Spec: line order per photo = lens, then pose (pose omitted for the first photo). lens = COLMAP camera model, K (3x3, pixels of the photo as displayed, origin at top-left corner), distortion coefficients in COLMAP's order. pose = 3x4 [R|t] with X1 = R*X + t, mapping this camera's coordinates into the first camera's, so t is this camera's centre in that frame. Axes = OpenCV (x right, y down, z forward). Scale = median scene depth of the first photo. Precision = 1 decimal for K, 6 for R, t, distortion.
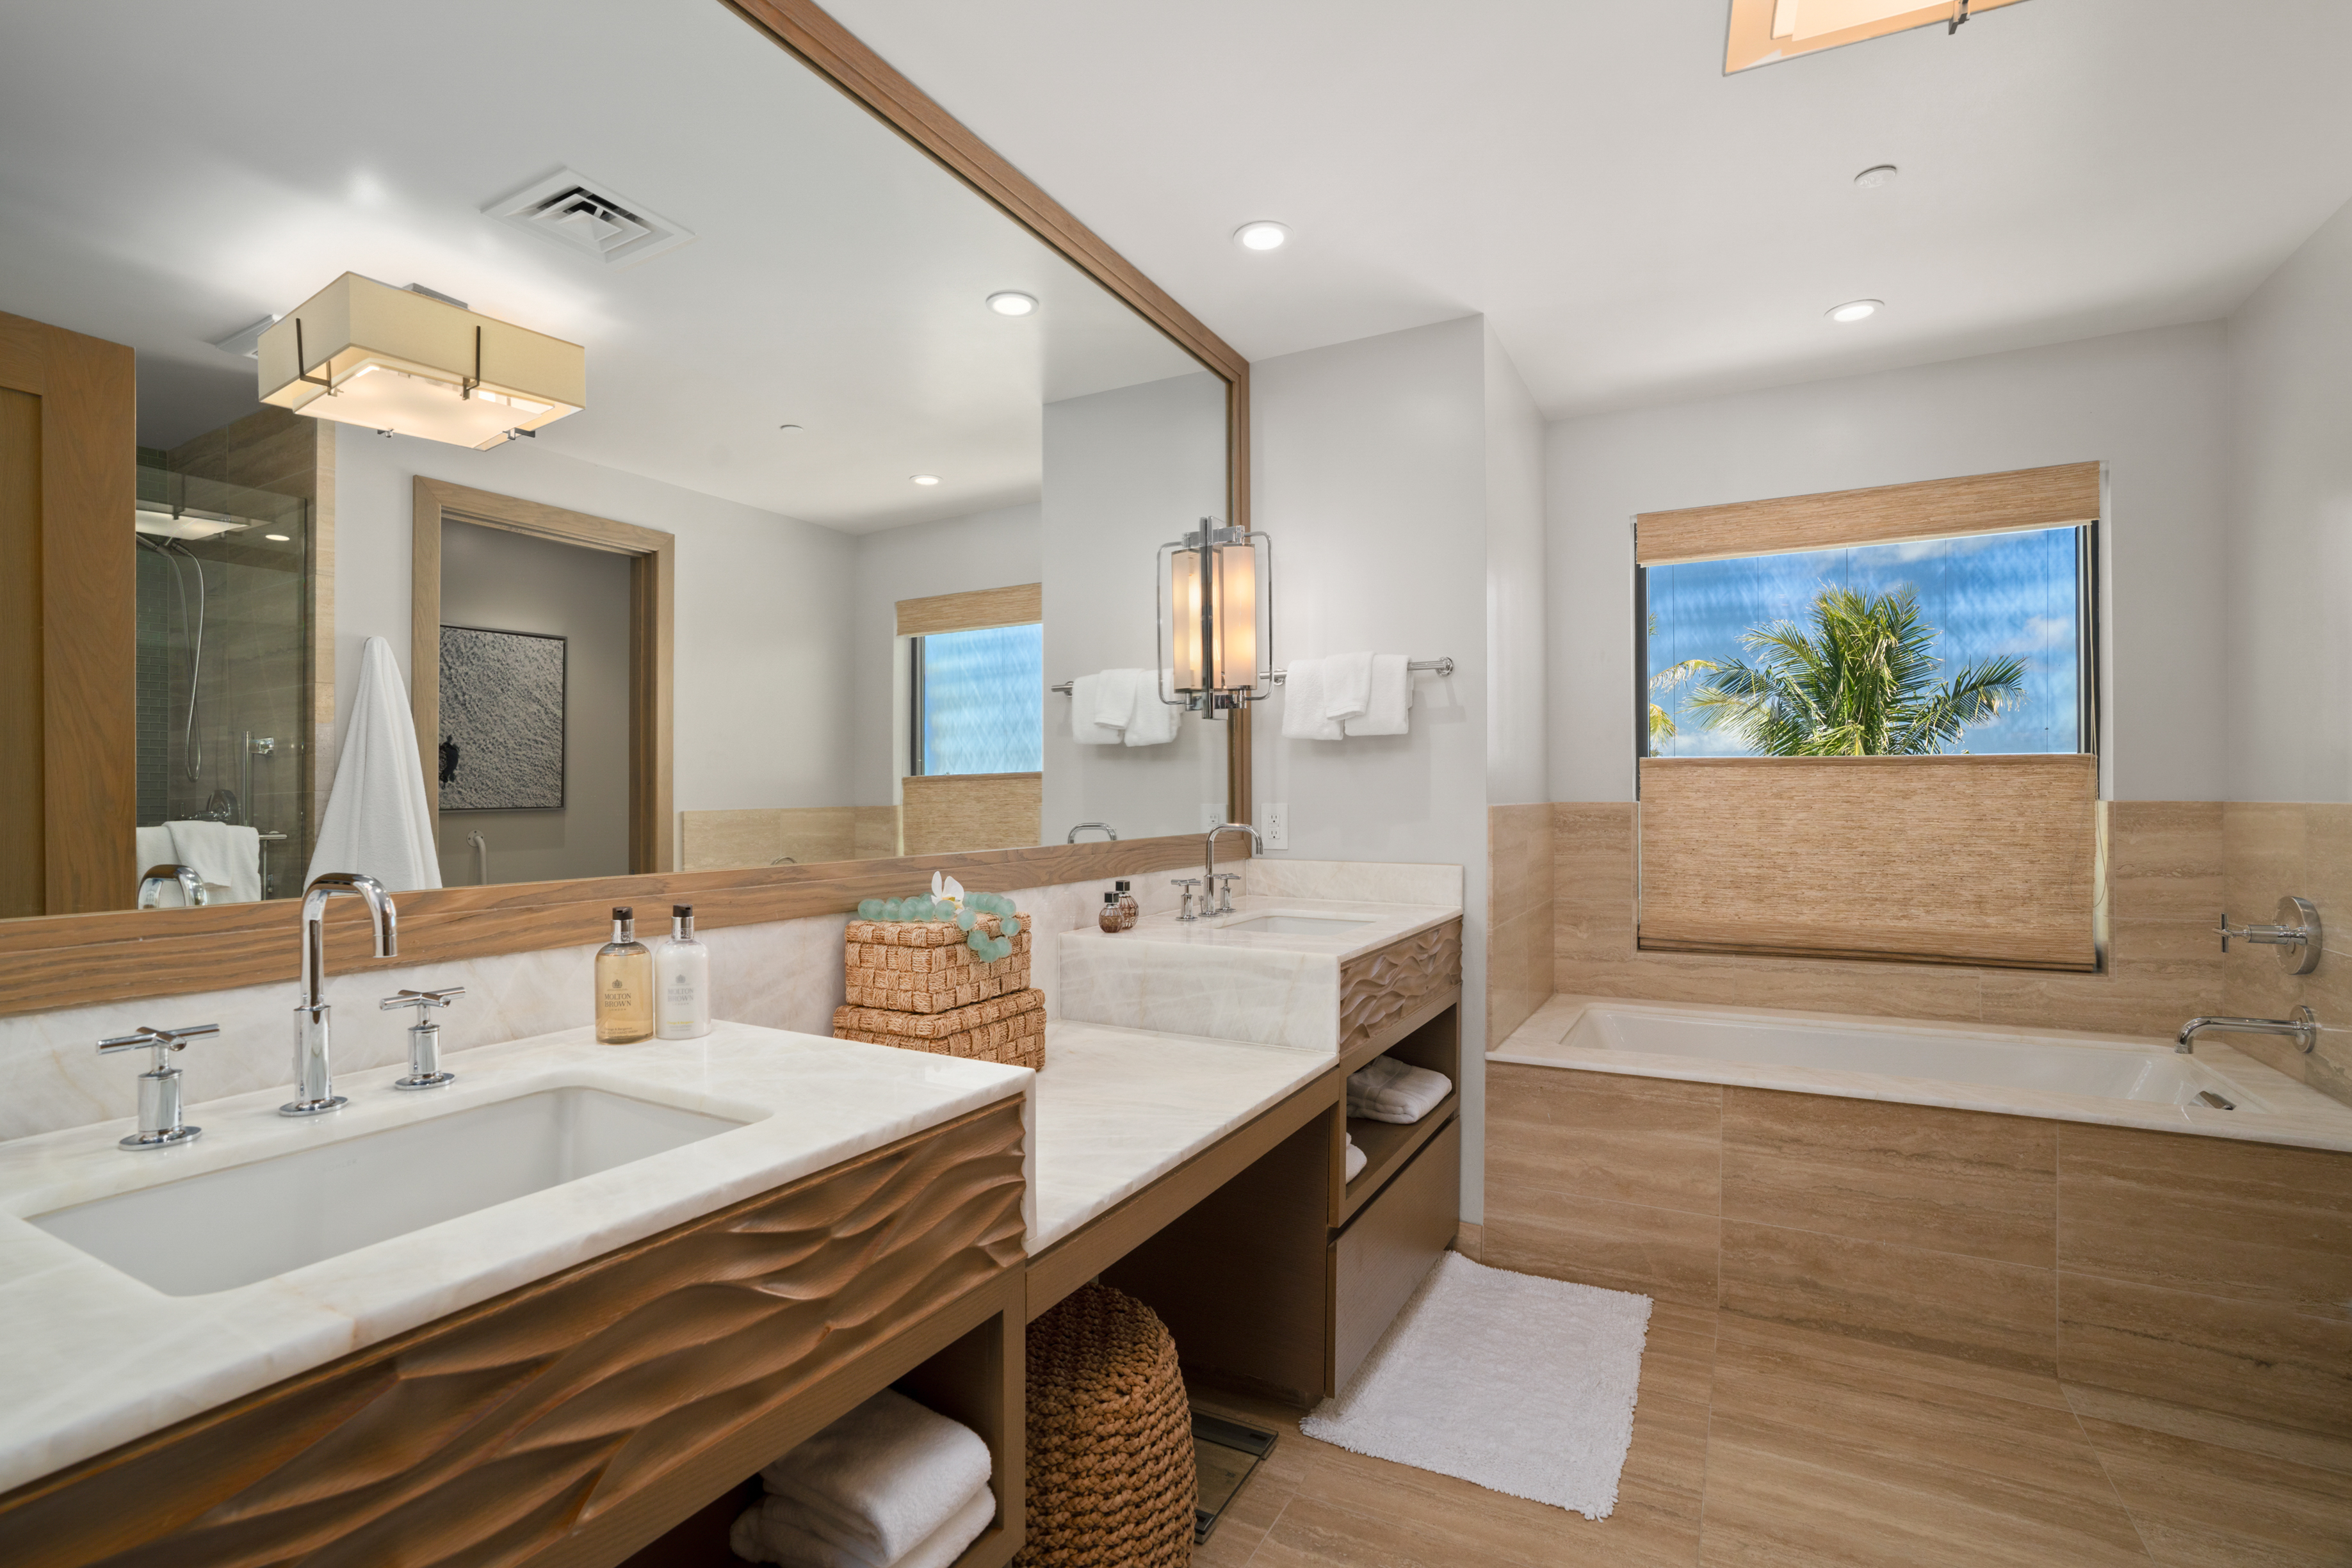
lens RADIAL K [[1105.9, 0, 1176.0], [0, 1105.9, 784.0], [0, 0, 1]] dist [-0.021832, 0.000149]
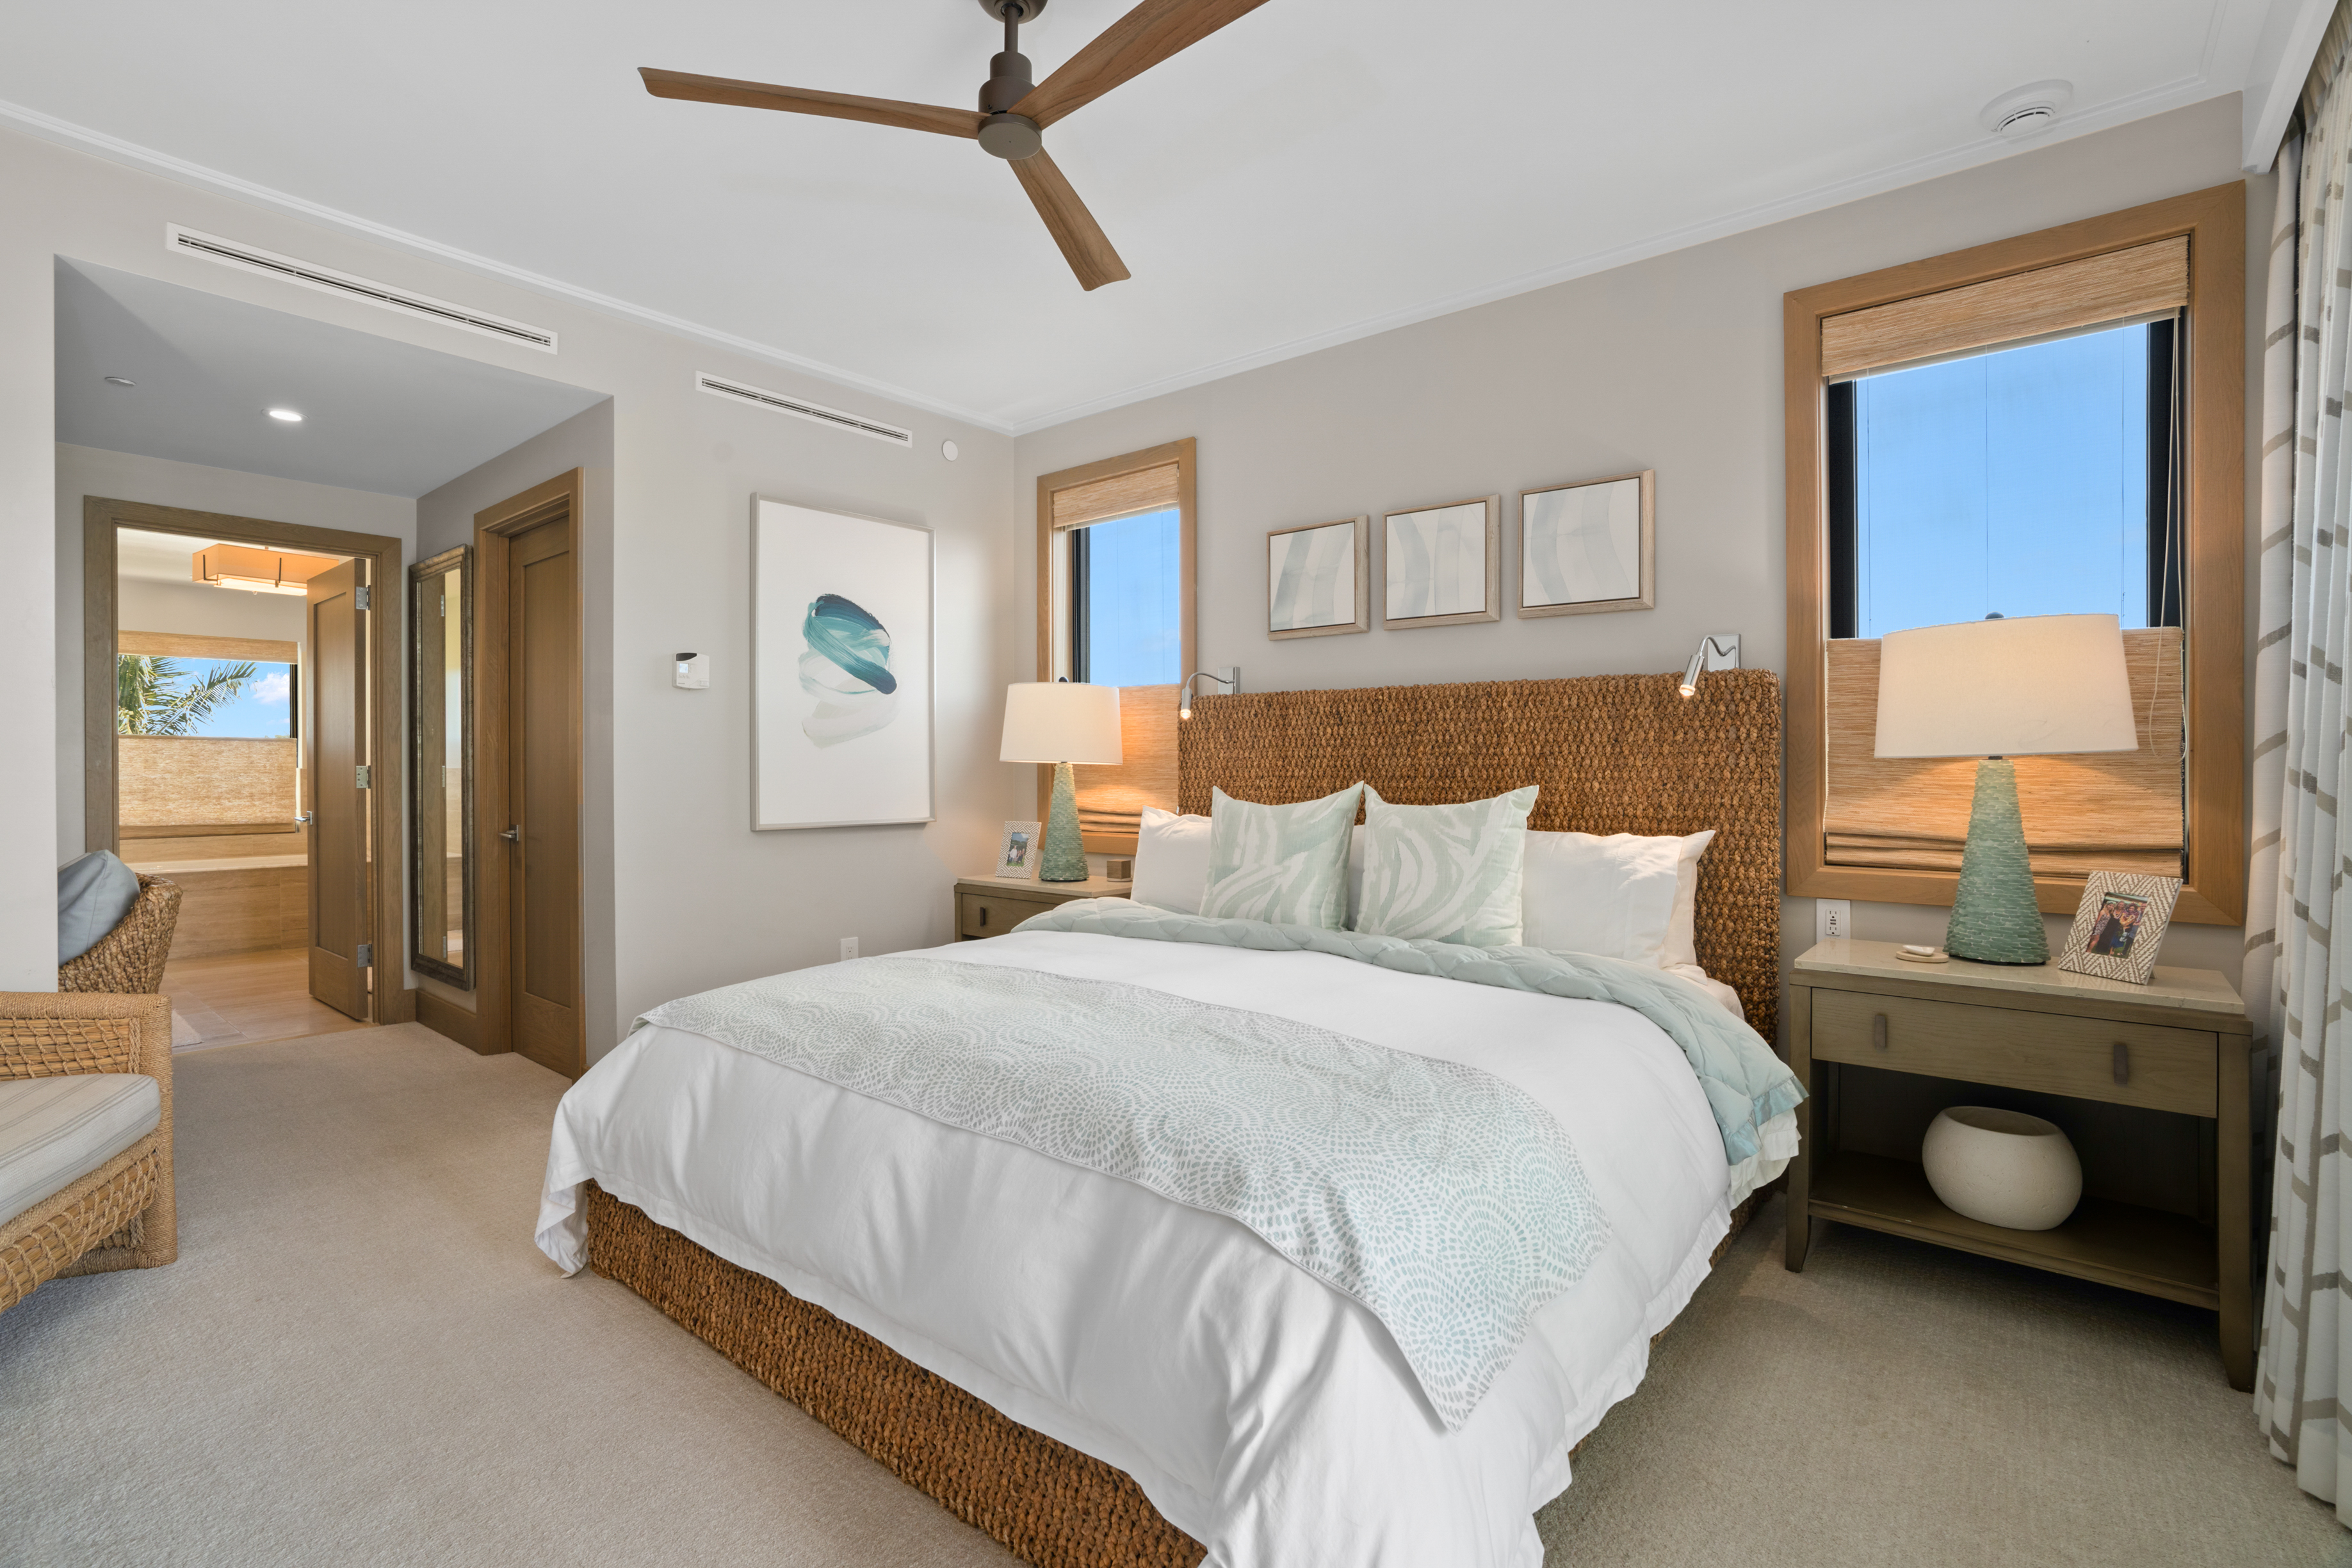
lens RADIAL K [[1105.9, 0, 1176.0], [0, 1105.9, 784.0], [0, 0, 1]] dist [-0.021832, 0.000149]
pose [[0.206157, -0.000311, 0.978519, -1.088869], [-0.015050, 0.999881, 0.003488, 0.034404], [-0.978403, -0.015446, 0.206128, -1.362765]]
